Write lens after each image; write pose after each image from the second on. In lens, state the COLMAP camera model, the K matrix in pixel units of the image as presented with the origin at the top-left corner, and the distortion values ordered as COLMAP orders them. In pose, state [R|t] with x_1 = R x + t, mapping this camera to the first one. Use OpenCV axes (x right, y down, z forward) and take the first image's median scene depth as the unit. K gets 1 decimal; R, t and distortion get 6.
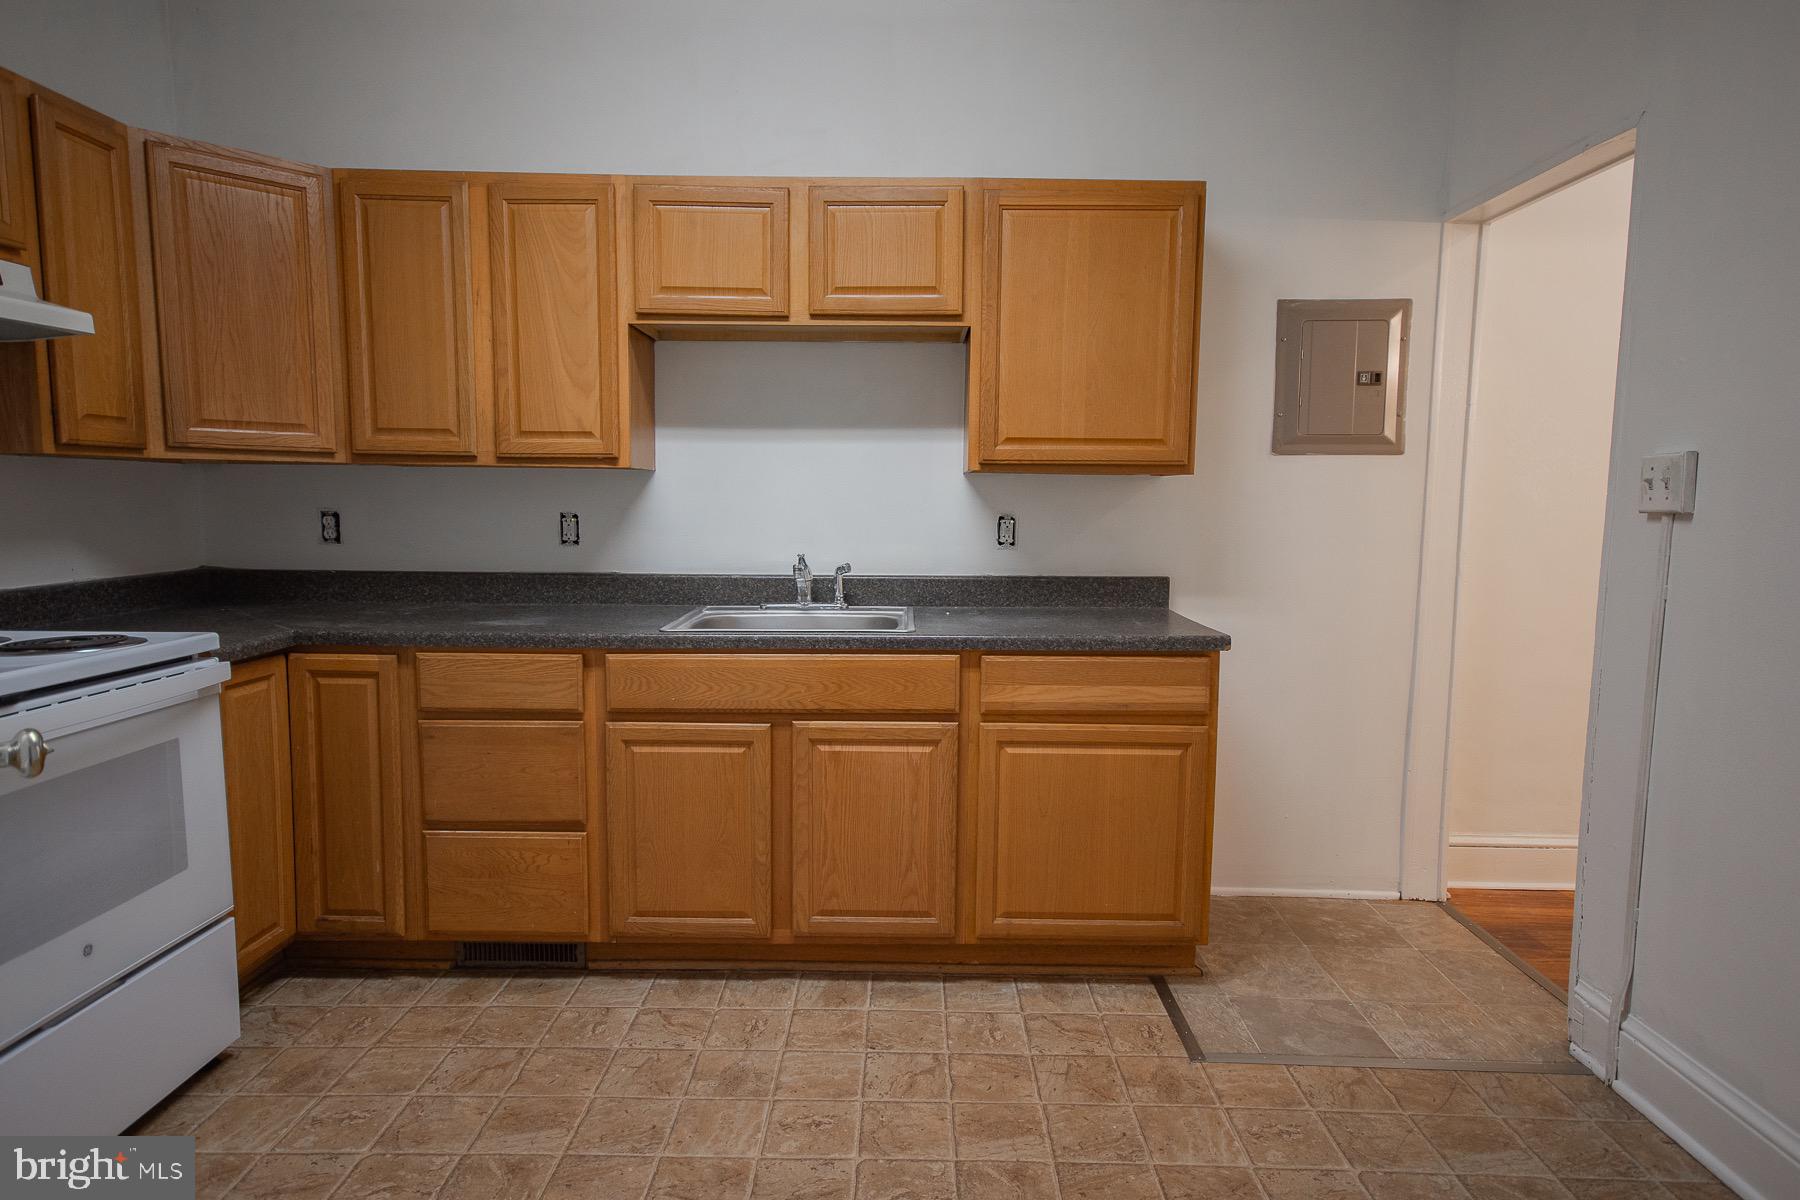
lens RADIAL K [[1020.6, 0, 904.7], [0, 1020.6, 598.9], [0, 0, 1]] dist [0.006642, 0.004831]
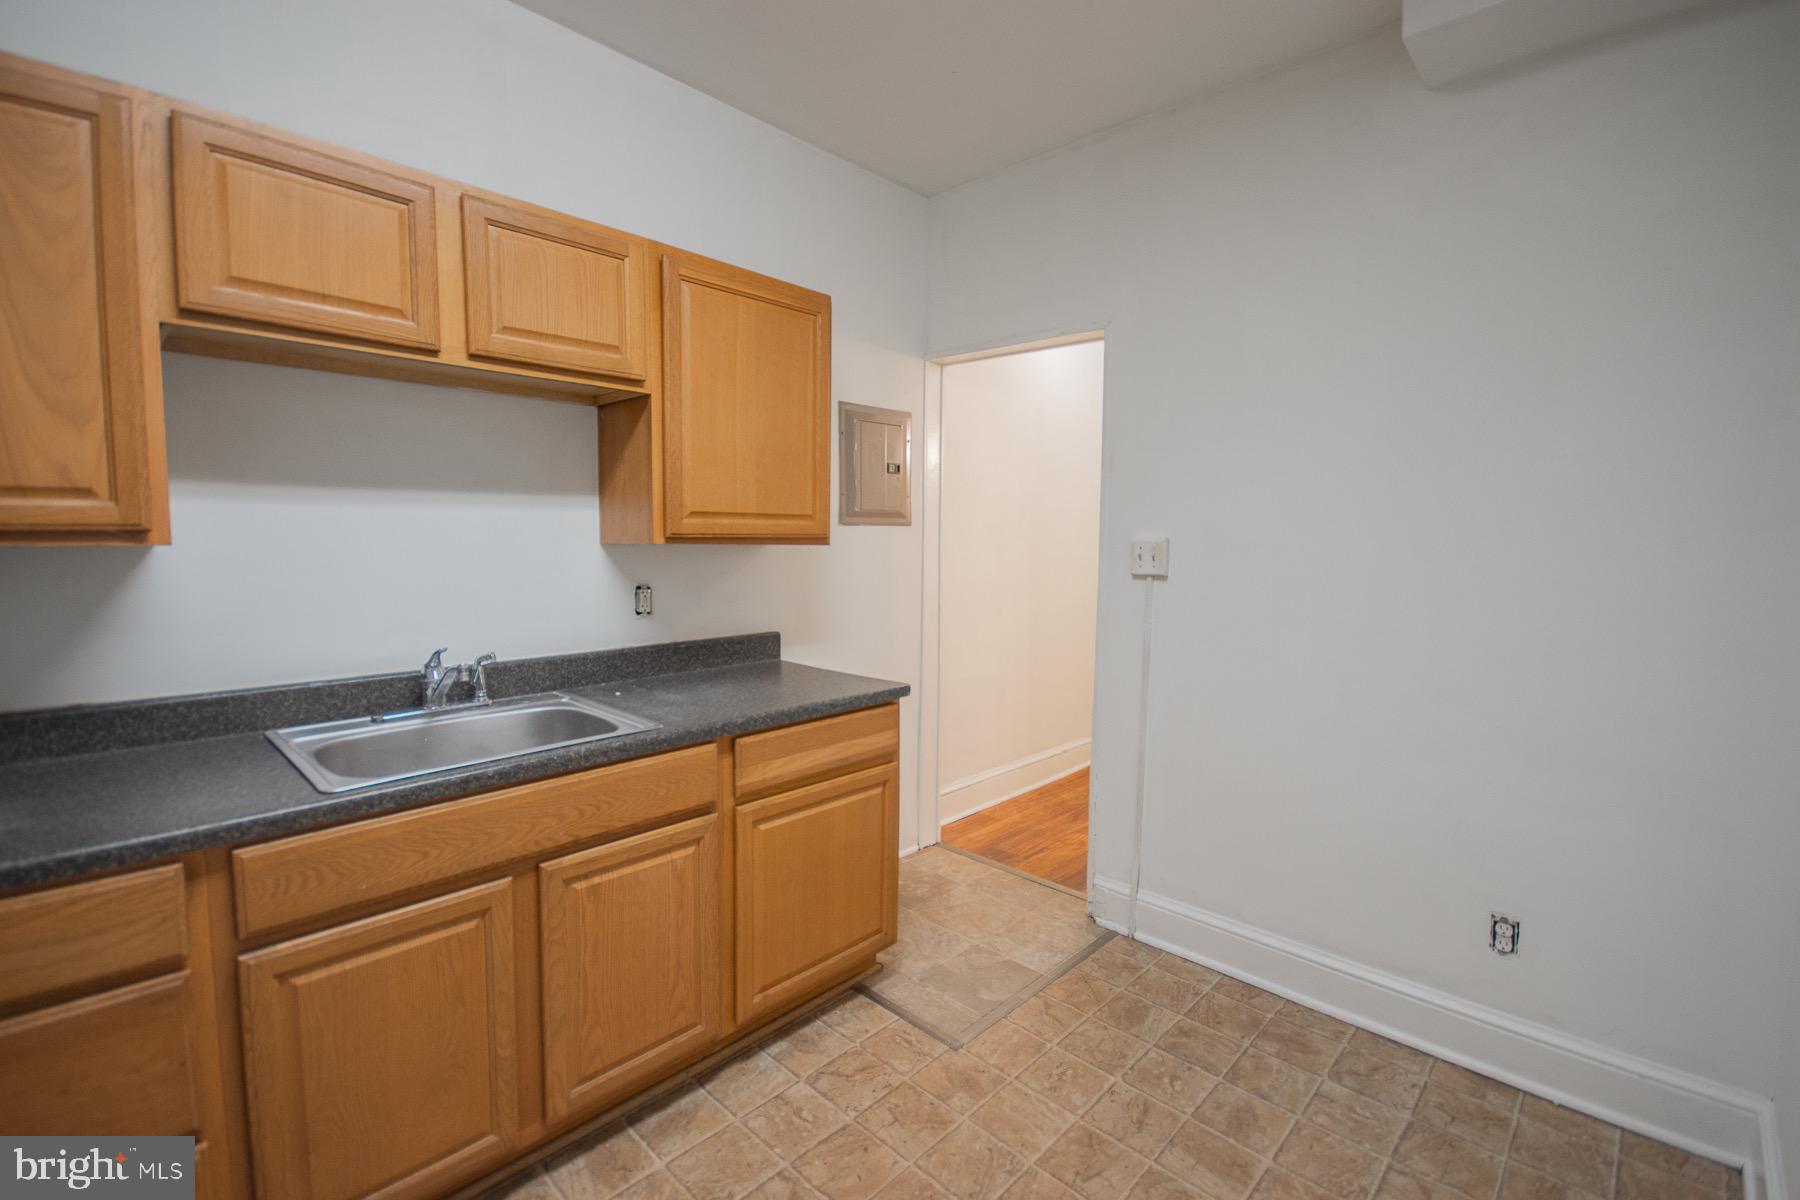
lens RADIAL K [[784.5, 0, 900.6], [0, 784.5, 598.9], [0, 0, 1]] dist [0.000583, -0.001253]
pose [[0.685403, -0.061550, 0.725558, -0.337579], [0.068408, 0.997457, 0.019994, -0.078585], [-0.724944, 0.035930, 0.687870, 0.351754]]
